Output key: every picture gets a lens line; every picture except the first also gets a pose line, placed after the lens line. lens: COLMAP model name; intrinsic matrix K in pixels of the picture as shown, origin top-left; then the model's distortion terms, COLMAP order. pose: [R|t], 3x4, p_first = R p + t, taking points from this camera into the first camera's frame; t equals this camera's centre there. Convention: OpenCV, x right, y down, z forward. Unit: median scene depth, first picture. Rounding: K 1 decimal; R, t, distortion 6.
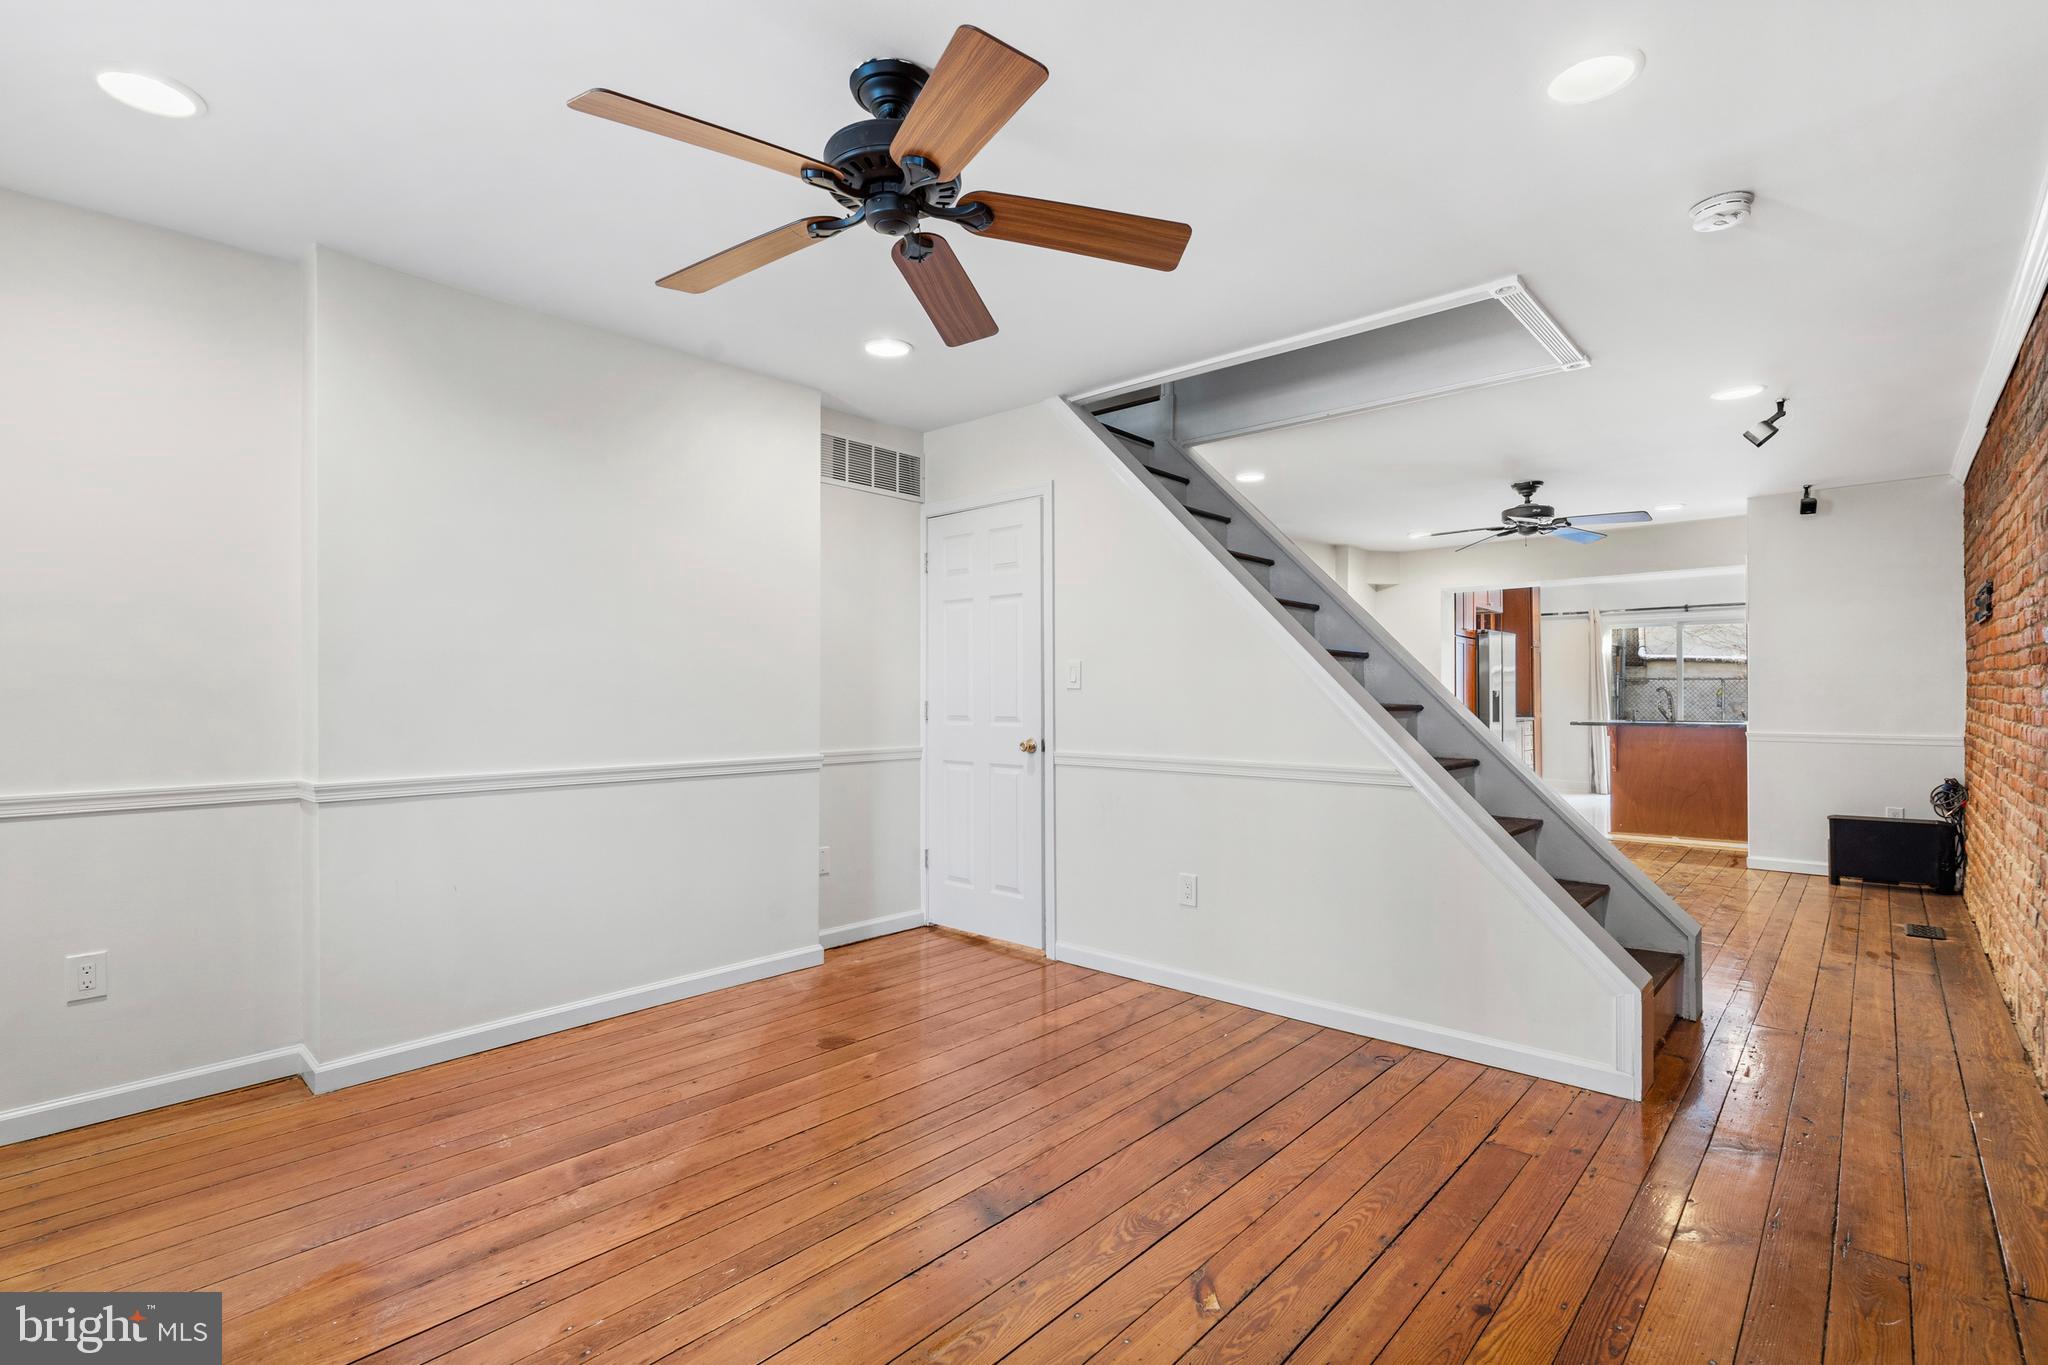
lens RADIAL K [[937.4, 0, 1012.0], [0, 937.4, 685.7], [0, 0, 1]] dist [-0.006990, 0.002534]
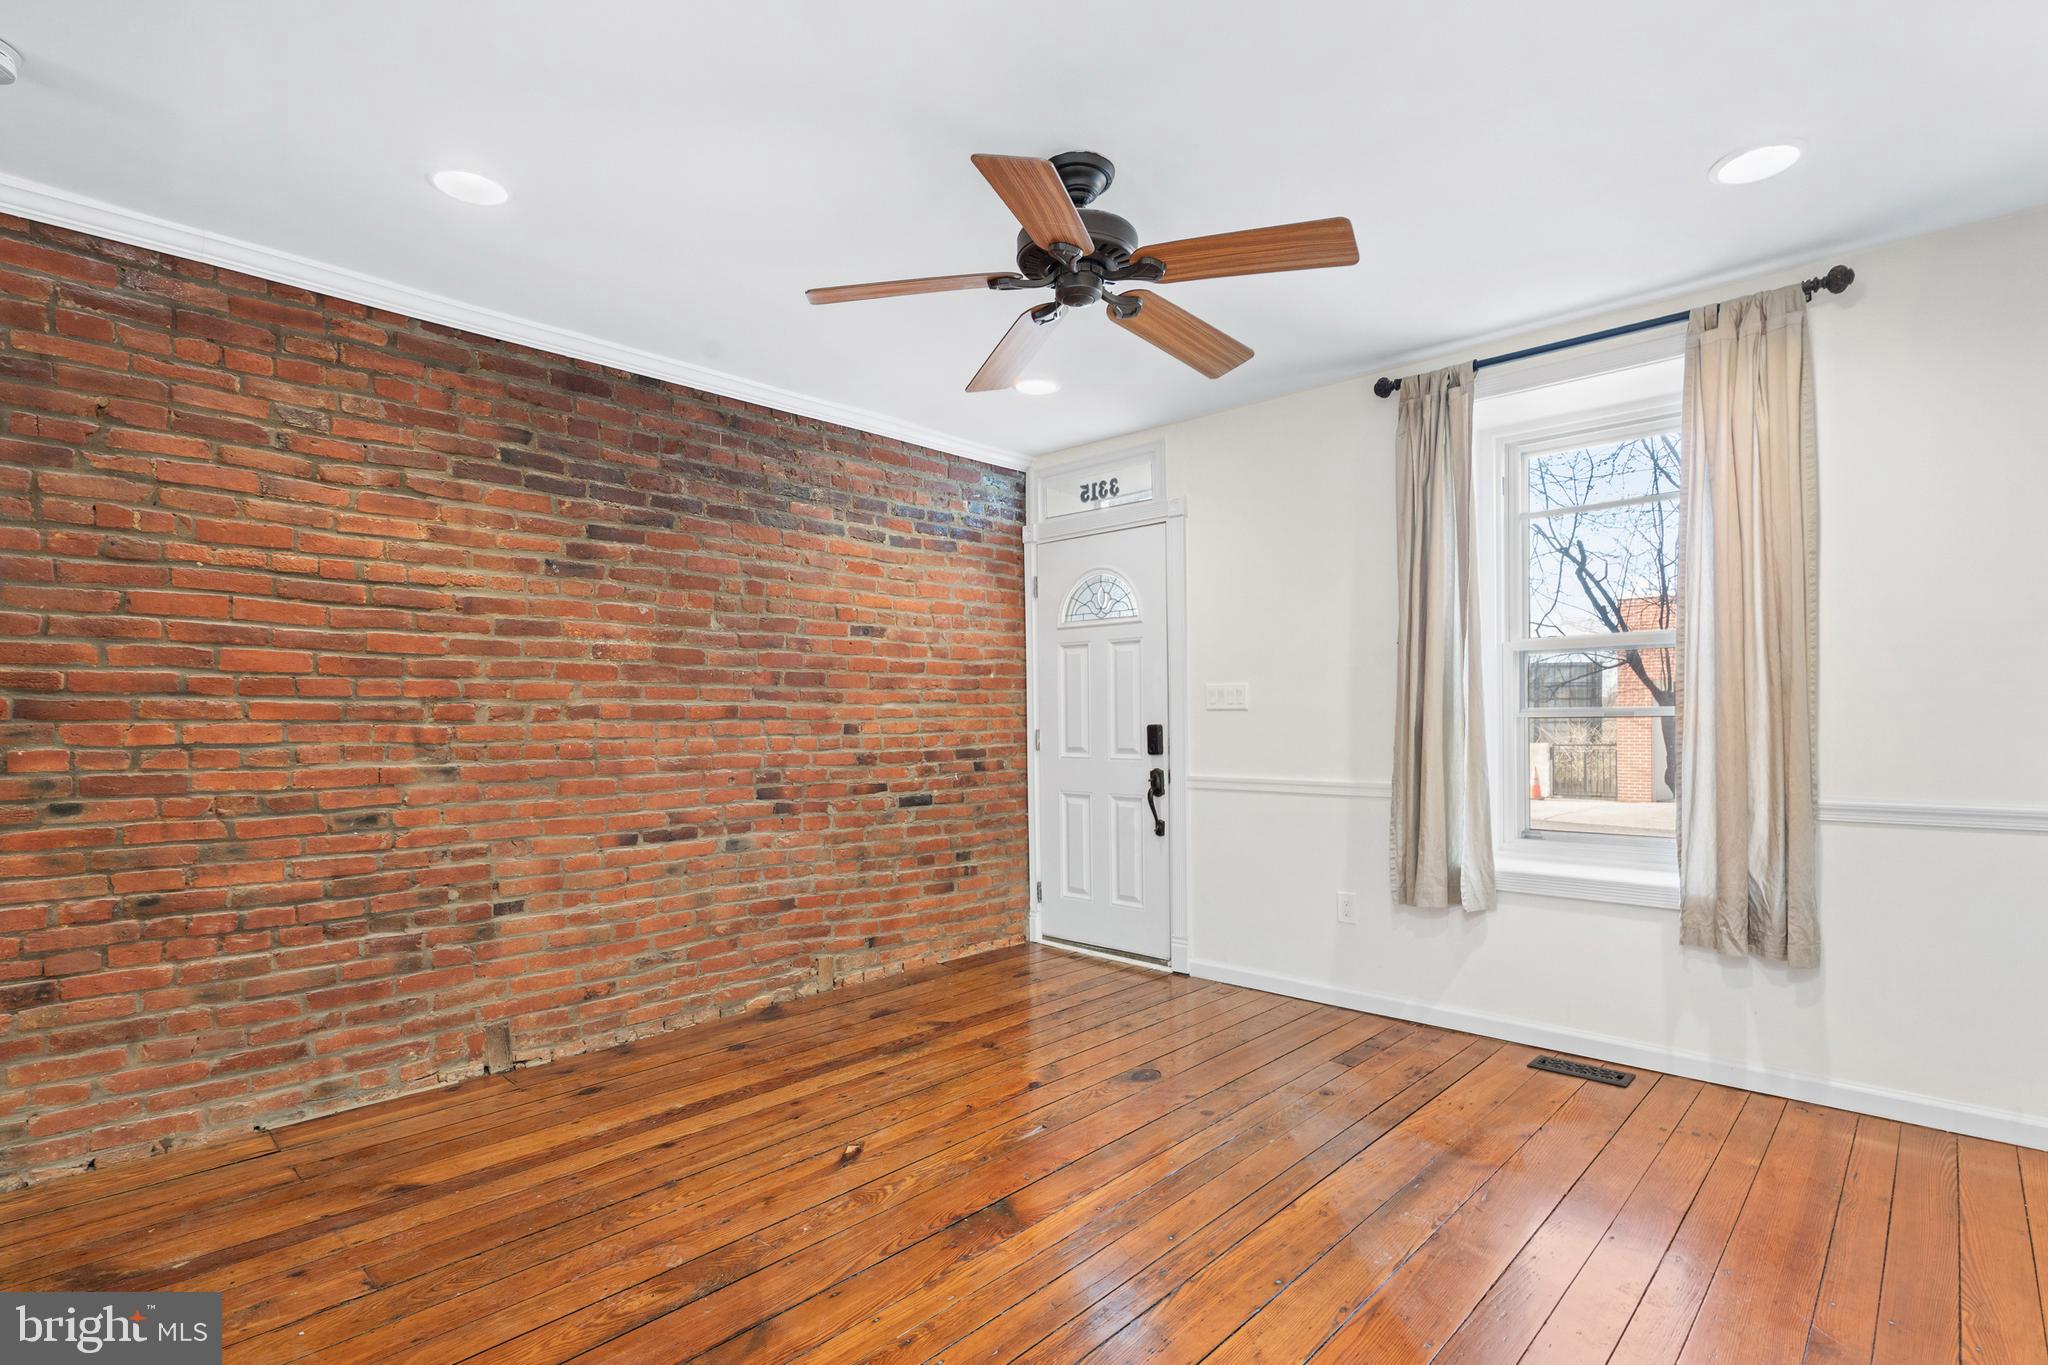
lens RADIAL K [[937.4, 0, 1016.5], [0, 937.4, 727.6], [0, 0, 1]] dist [-0.006990, 0.002534]
pose [[-0.999593, 0.005329, 0.028028, -0.024319], [0.005350, 0.999985, 0.000681, 0.006871], [-0.028024, 0.000831, -0.999607, 0.741215]]
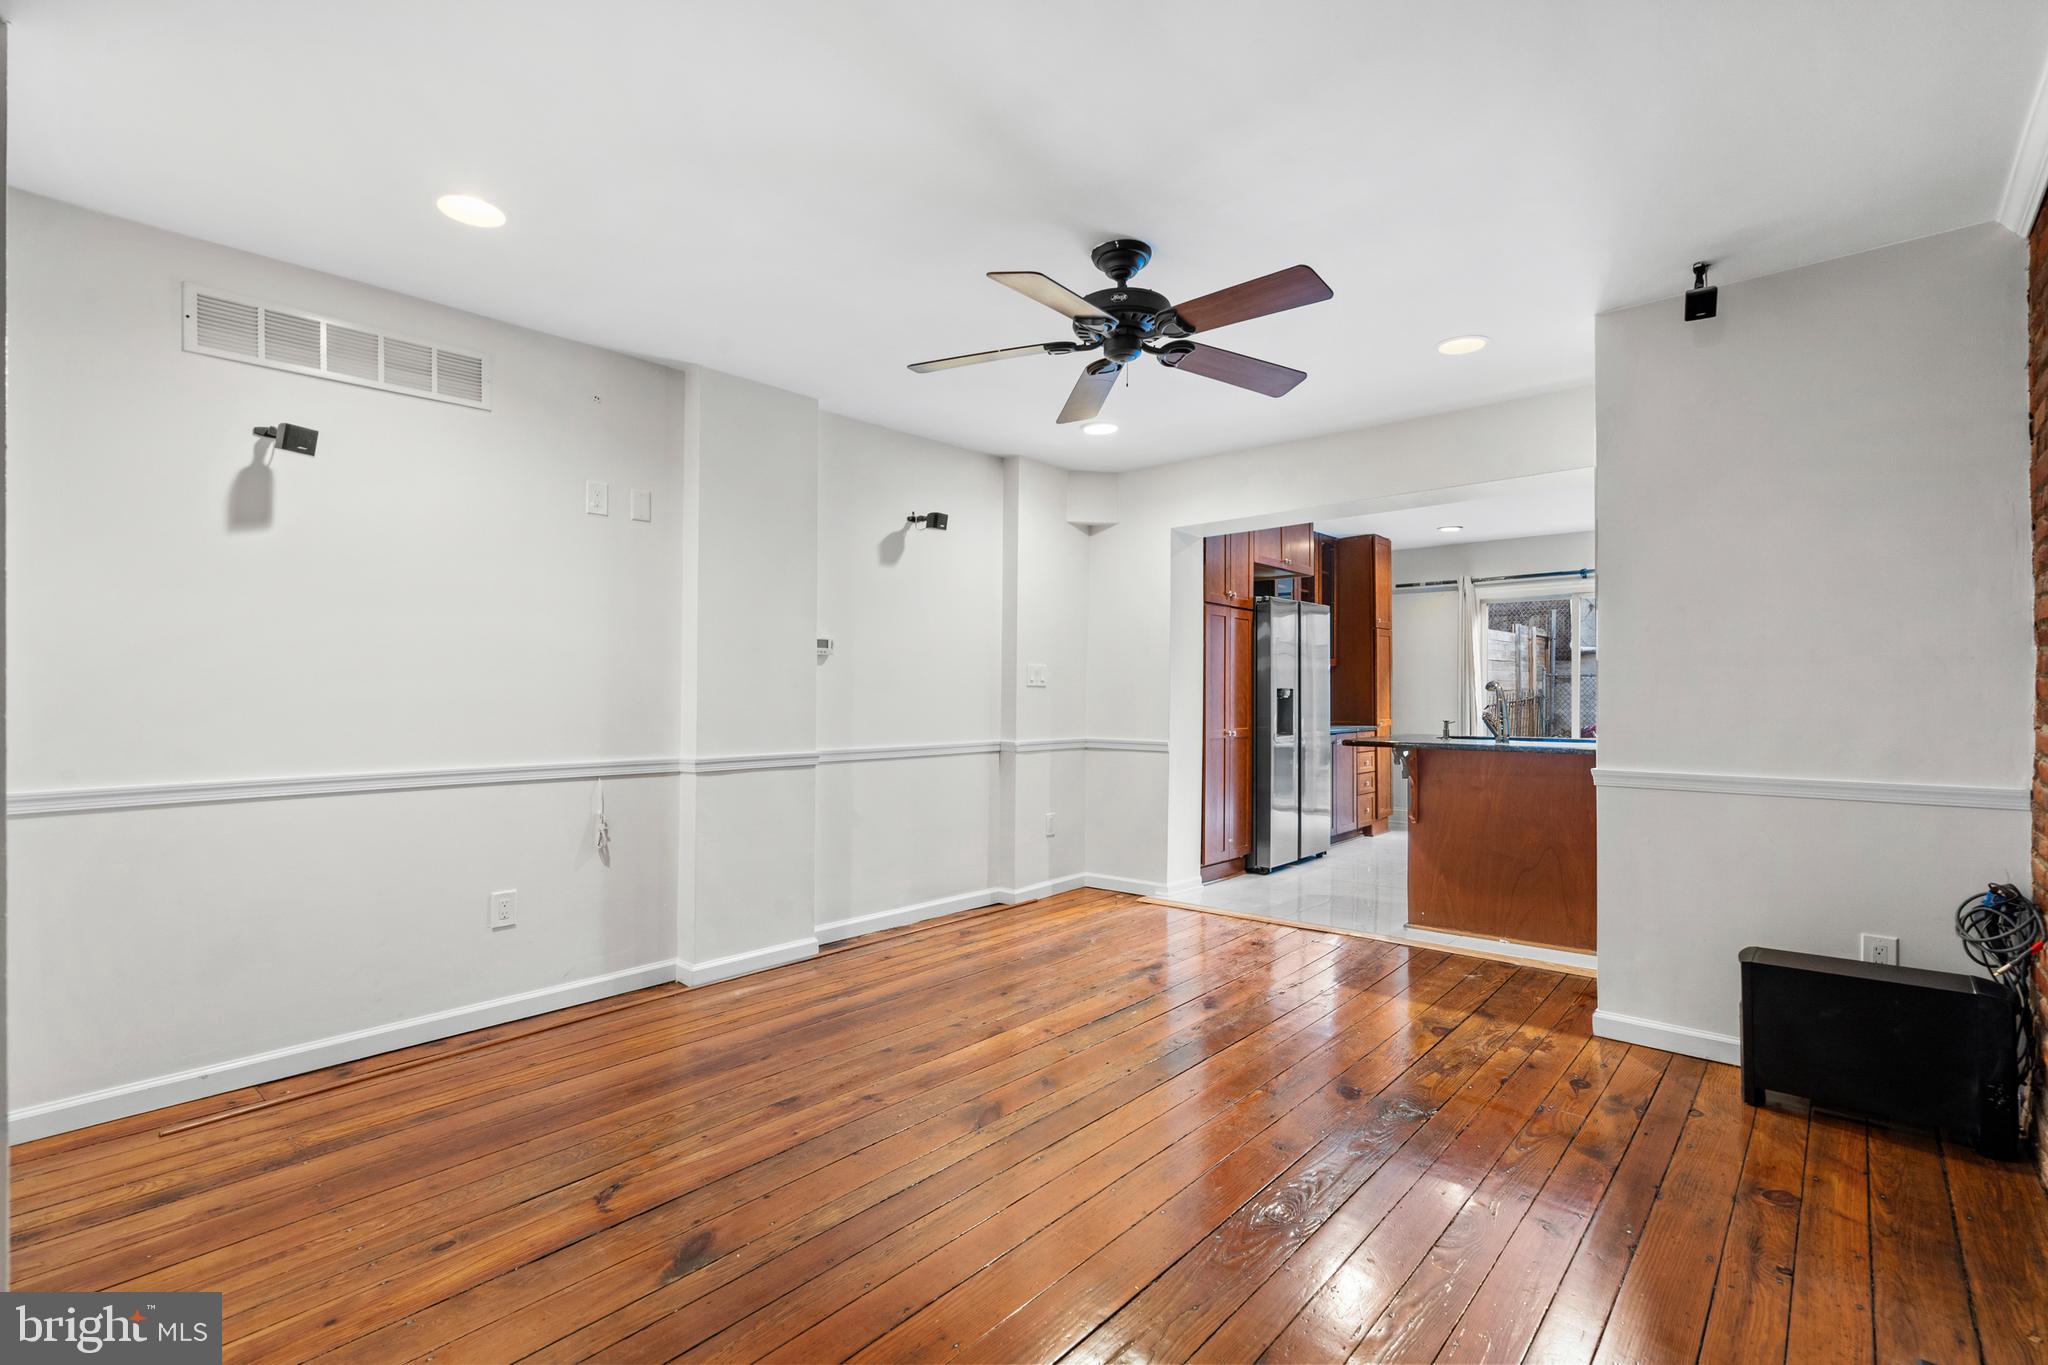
lens RADIAL K [[937.4, 0, 1018.4], [0, 937.4, 681.1], [0, 0, 1]] dist [-0.006990, 0.002534]
pose [[0.999833, 0.002795, 0.018084, 0.511187], [-0.002745, 0.999992, -0.002785, 0.004479], [-0.018092, 0.002734, 0.999833, 0.545500]]
